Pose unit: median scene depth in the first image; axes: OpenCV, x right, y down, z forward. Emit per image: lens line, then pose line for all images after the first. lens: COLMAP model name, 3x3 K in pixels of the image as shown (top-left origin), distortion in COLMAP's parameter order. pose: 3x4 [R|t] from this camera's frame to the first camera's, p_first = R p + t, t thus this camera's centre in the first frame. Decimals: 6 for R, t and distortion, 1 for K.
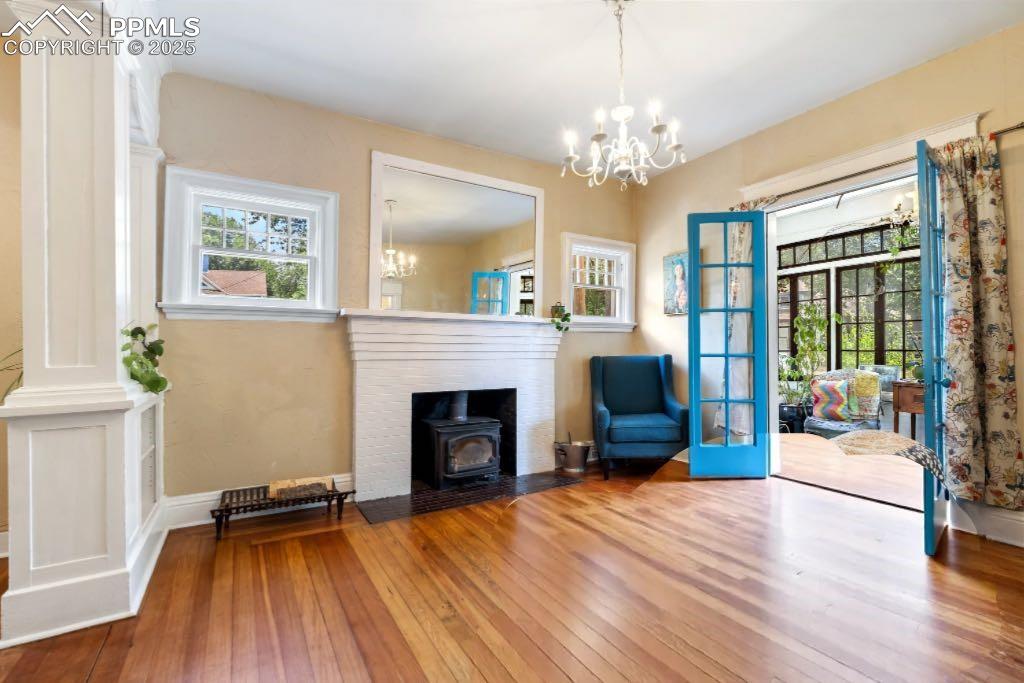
lens RADIAL K [[457.9, 0, 513.2], [0, 457.9, 341.0], [0, 0, 1]] dist [-0.021298, -0.000323]
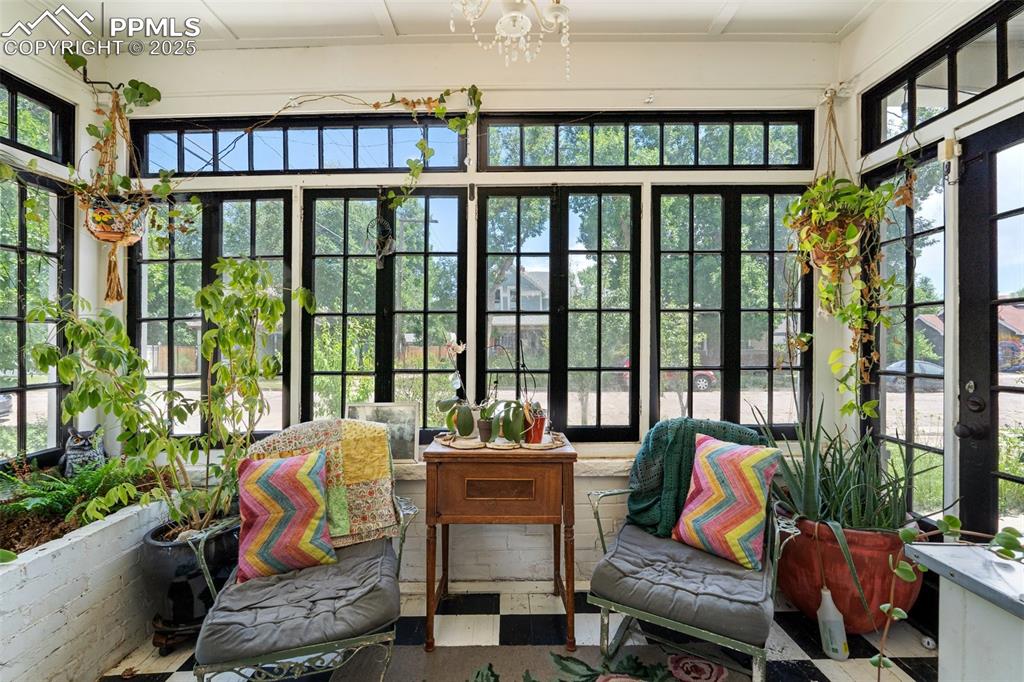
lens RADIAL K [[455.7, 0, 511.5], [0, 455.7, 339.5], [0, 0, 1]] dist [0.001169, -0.000125]
pose [[0.501530, 0.006013, 0.865120, 0.457563], [-0.011528, 0.999934, -0.000267, -0.015479], [-0.865064, -0.009839, 0.501566, 0.637129]]
